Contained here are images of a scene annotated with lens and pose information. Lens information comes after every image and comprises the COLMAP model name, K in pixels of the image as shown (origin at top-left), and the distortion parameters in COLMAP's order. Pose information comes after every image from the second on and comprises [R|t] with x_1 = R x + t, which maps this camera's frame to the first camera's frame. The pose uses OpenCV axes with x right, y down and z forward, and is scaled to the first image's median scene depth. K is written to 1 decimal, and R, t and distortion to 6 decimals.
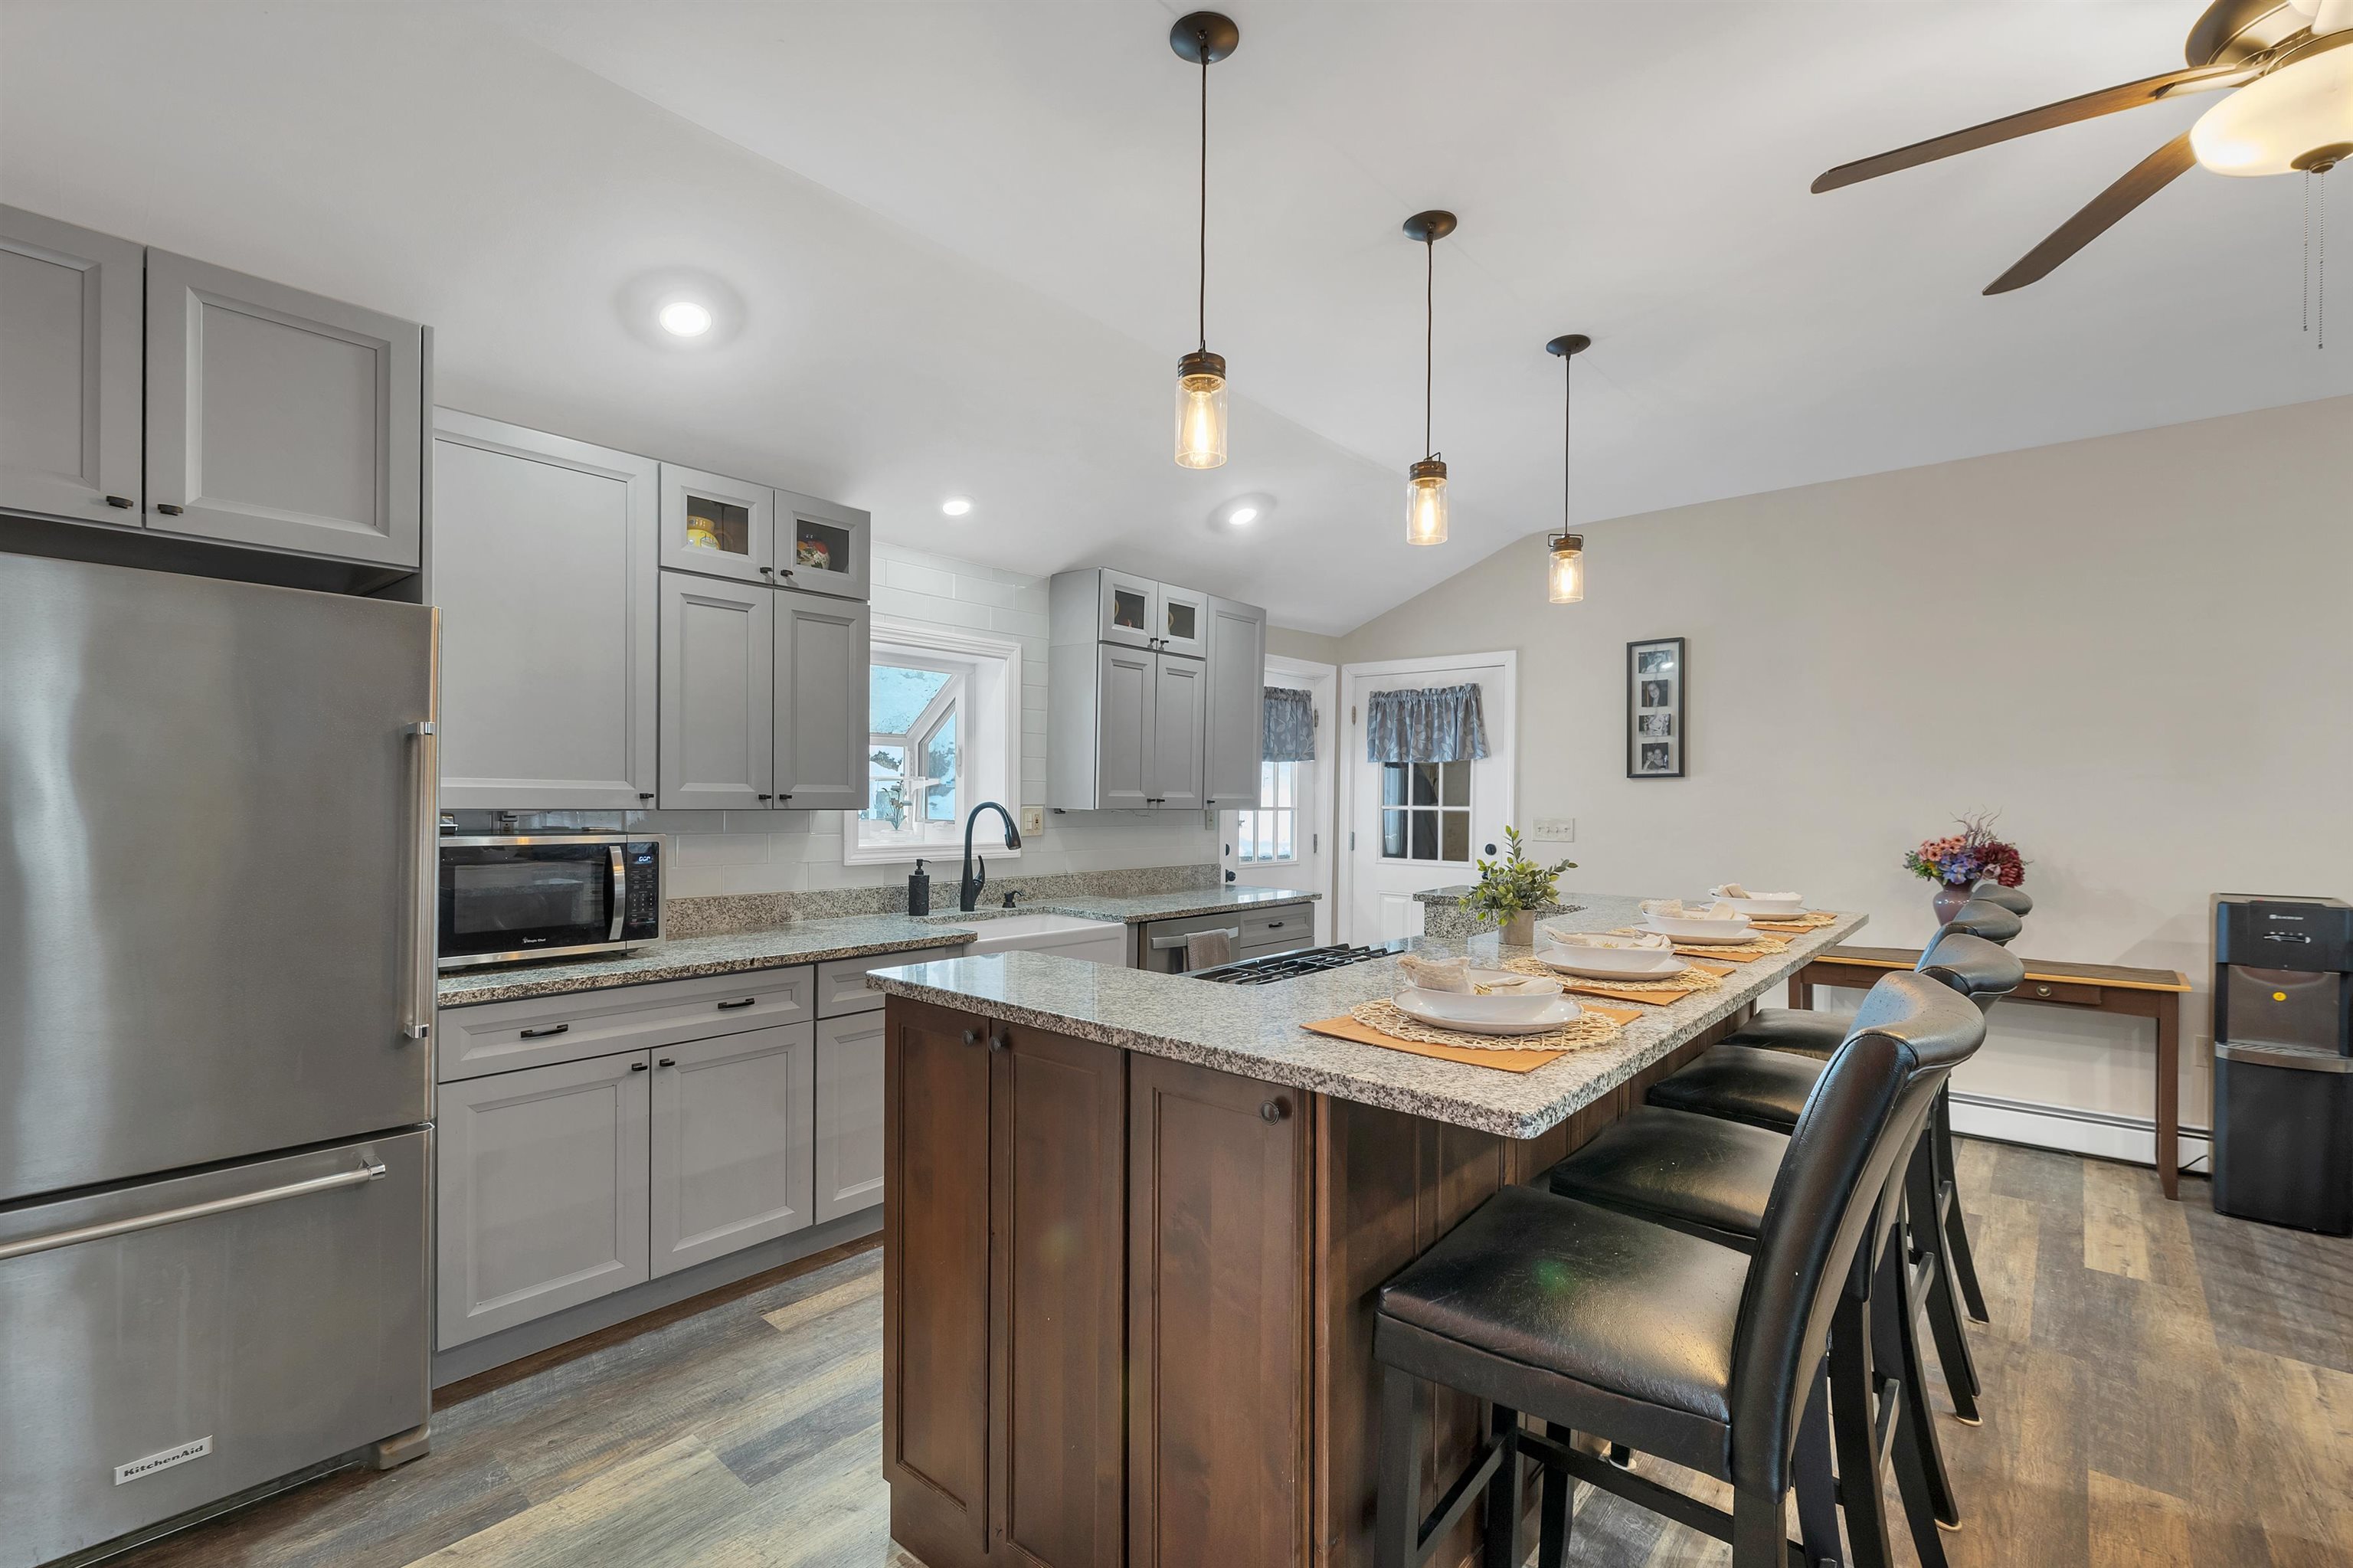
lens RADIAL K [[1037.3, 0, 1169.2], [0, 1037.3, 808.1], [0, 0, 1]] dist [0.000319, -0.000444]
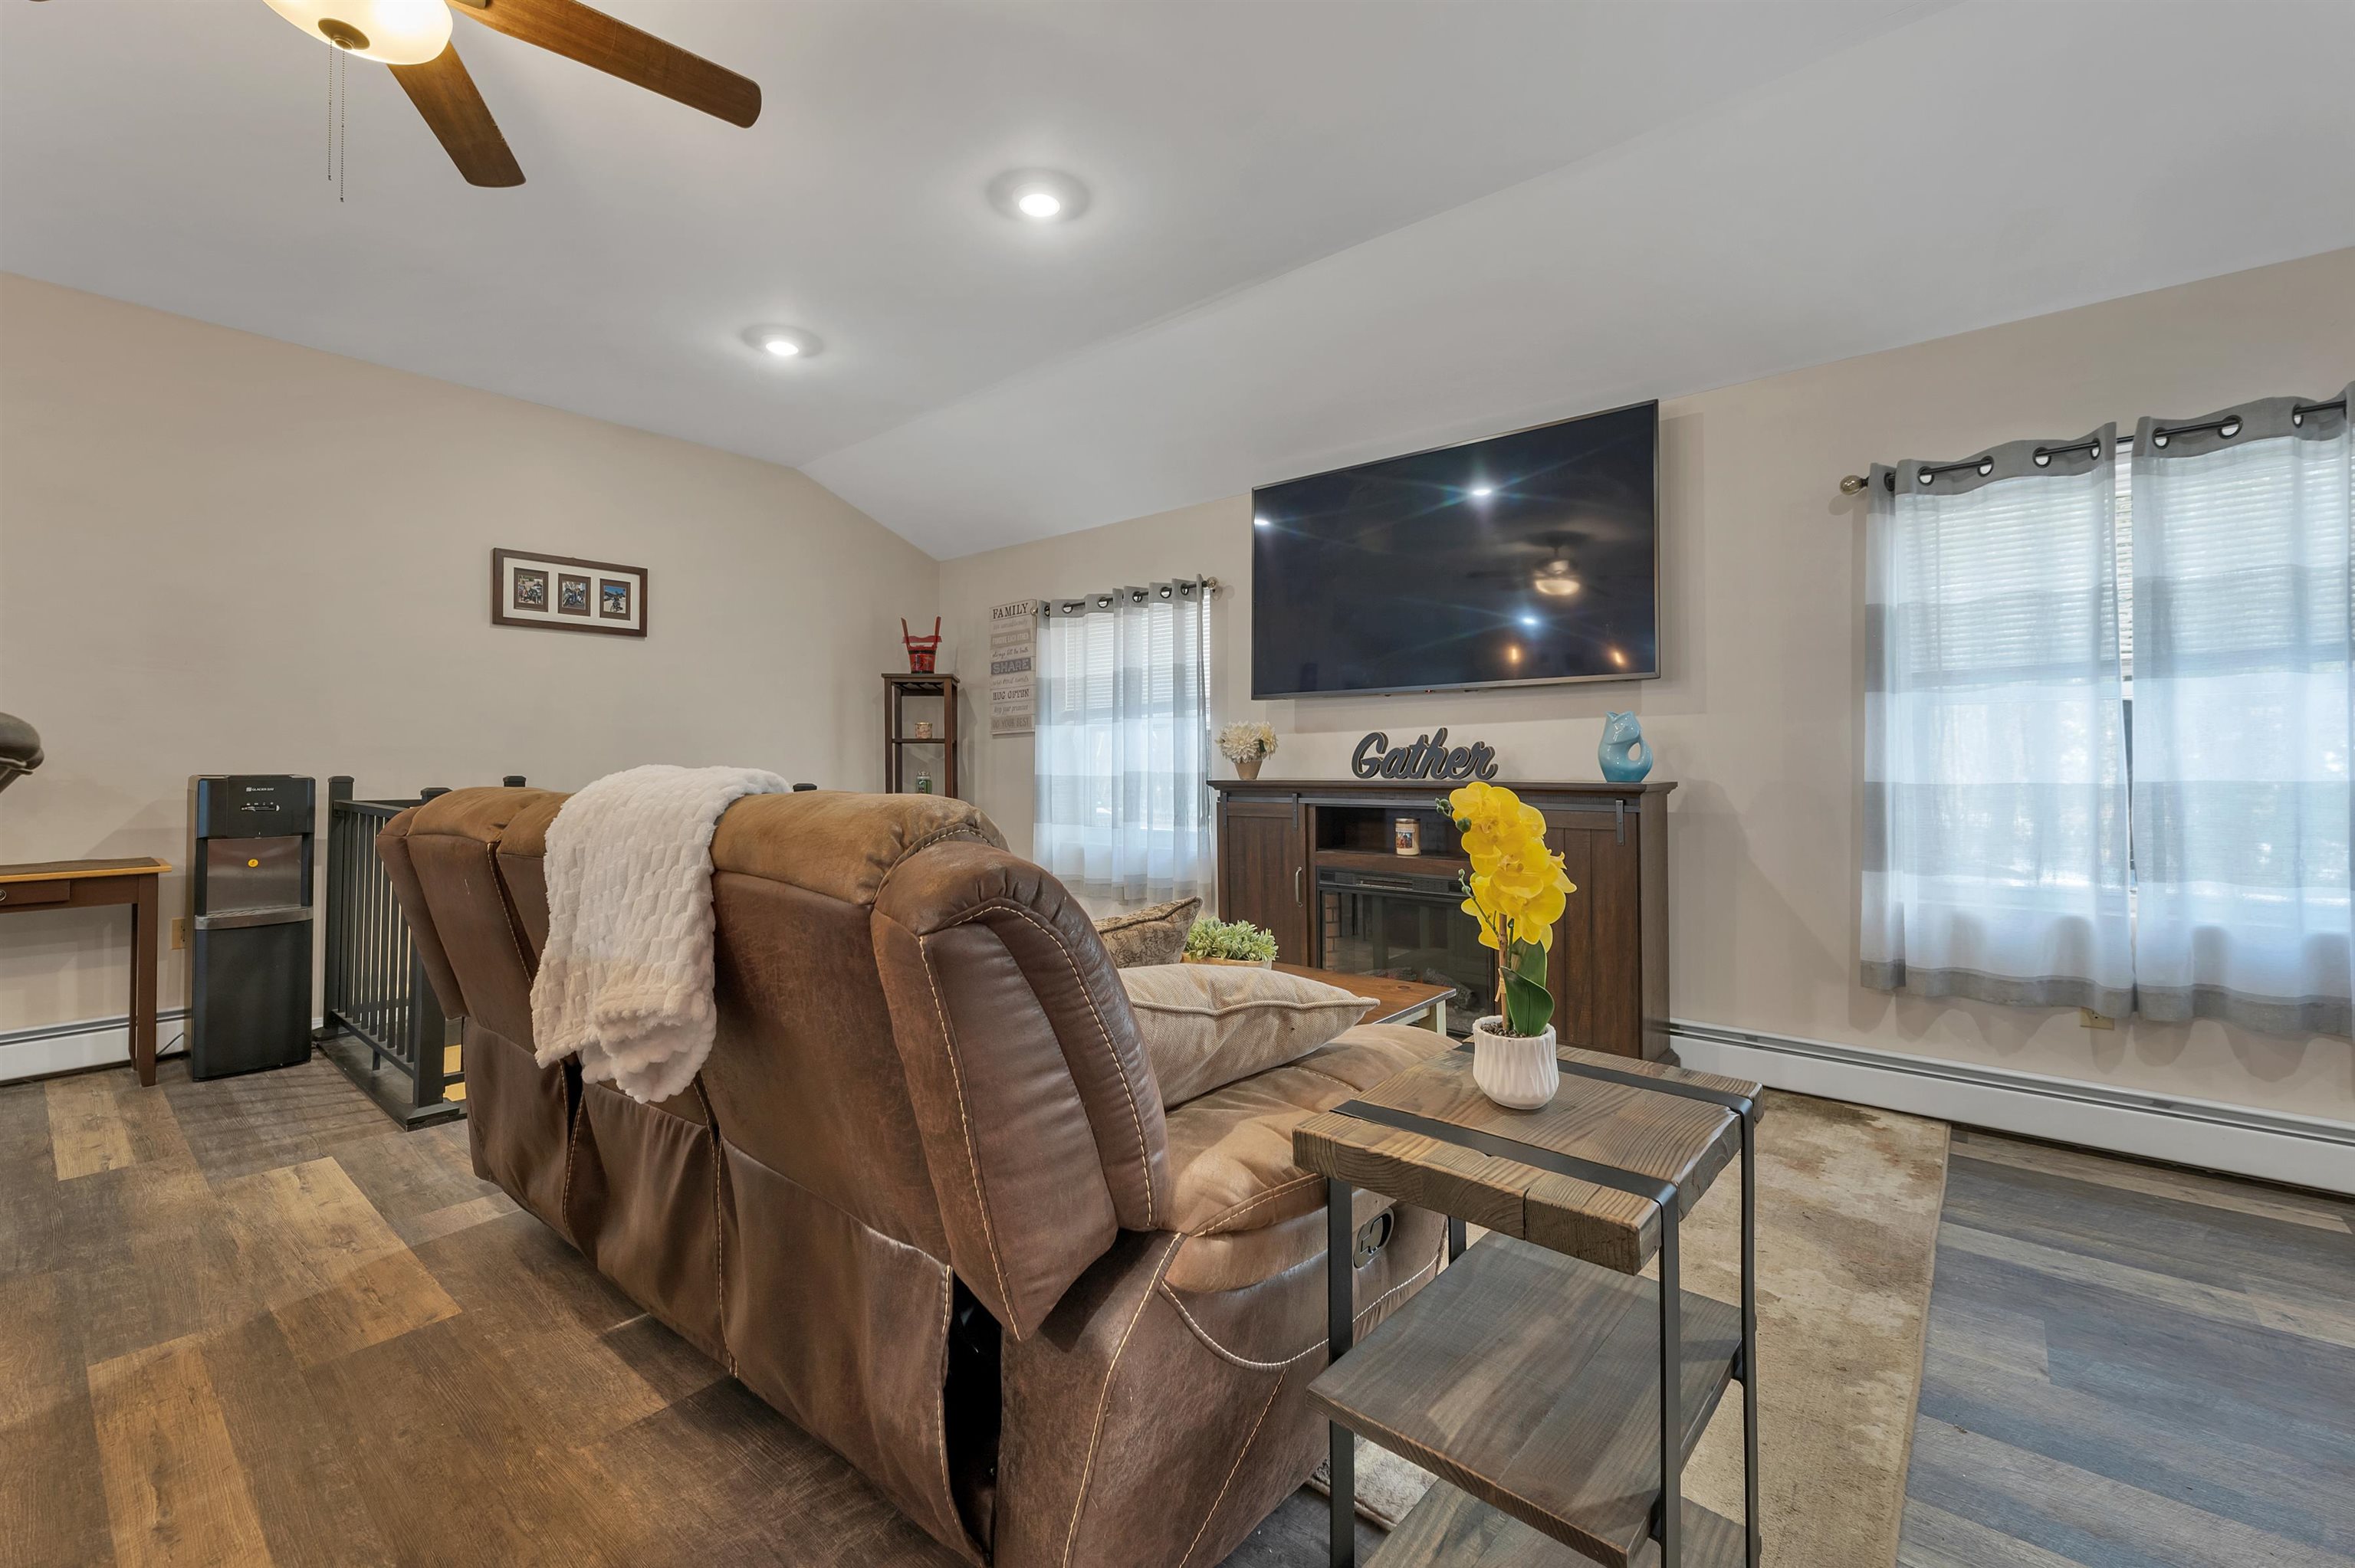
lens RADIAL K [[978.4, 0, 1160.9], [0, 978.4, 747.4], [0, 0, 1]] dist [0.004139, -0.000663]
pose [[-0.019550, 0.013492, 0.999718, 0.011195], [0.006931, 0.999887, -0.013358, 0.069143], [-0.999785, 0.006668, -0.019642, 0.052260]]
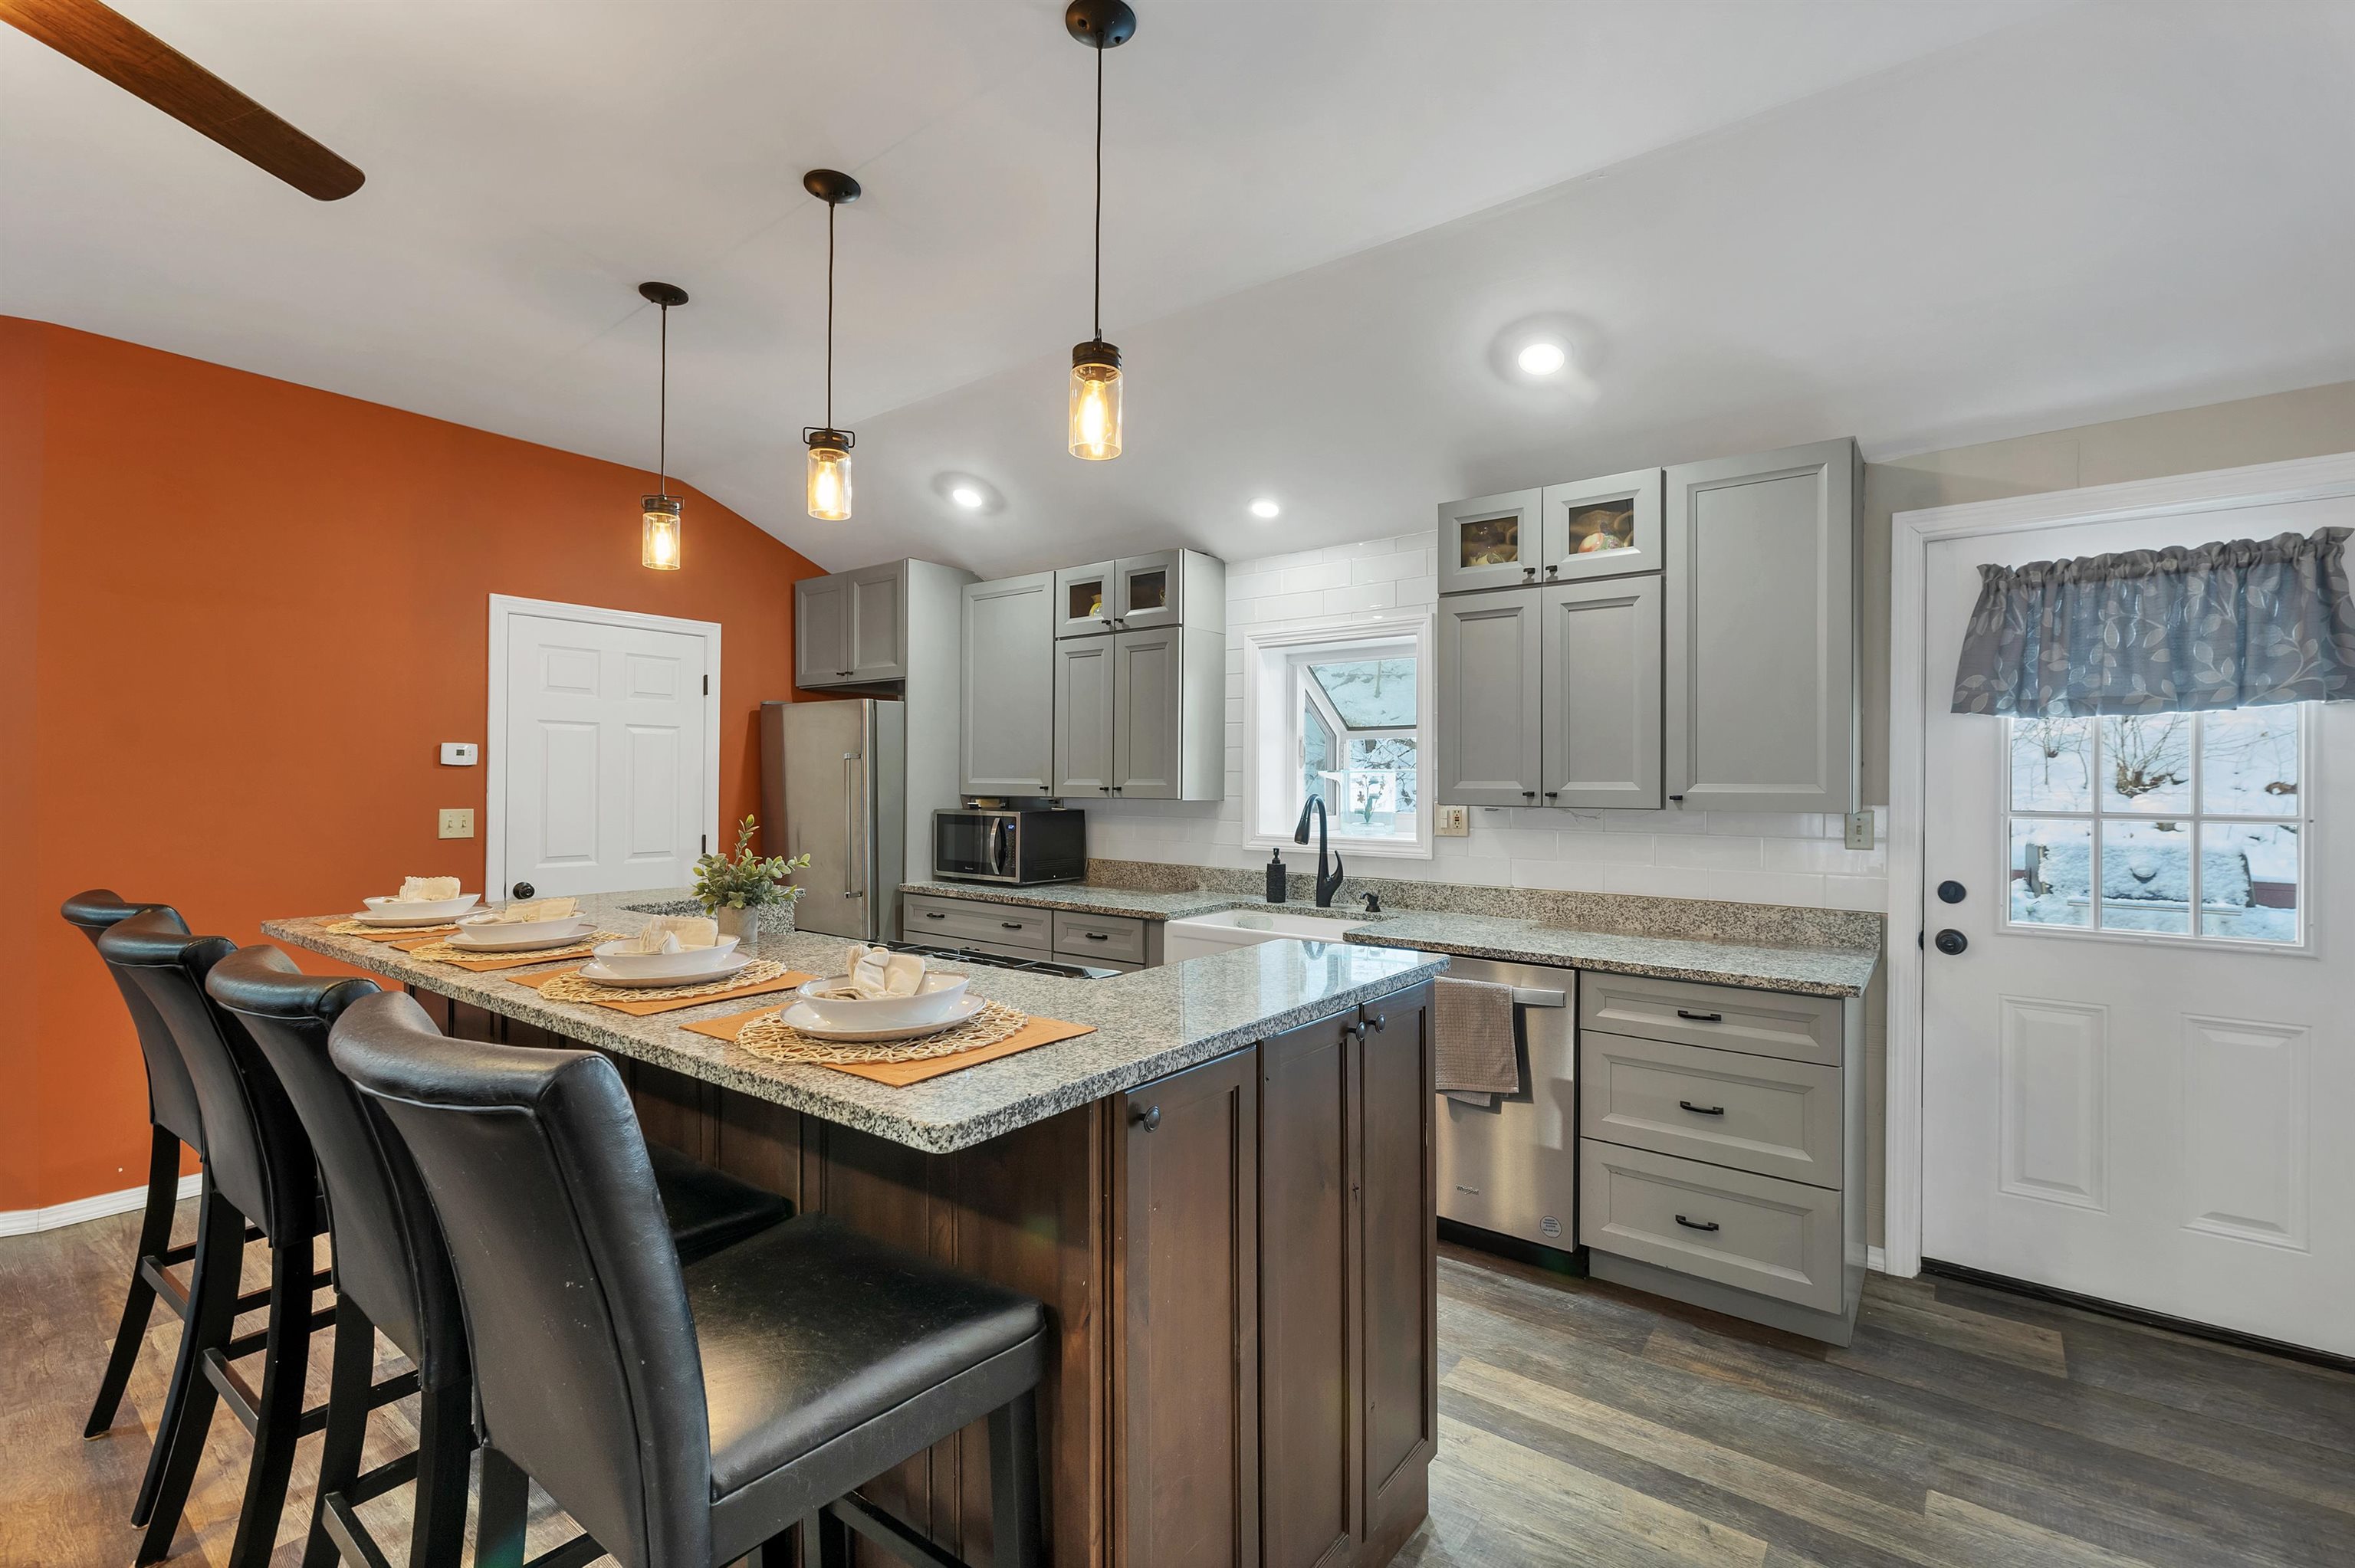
lens RADIAL K [[1038.0, 0, 1175.7], [0, 1038.0, 780.8], [0, 0, 1]] dist [0.000319, -0.000444]
pose [[0.055607, -0.010461, -0.998398, 0.787644], [-0.015342, 0.999818, -0.011330, -0.005658], [0.998335, 0.015947, 0.055437, 0.823482]]
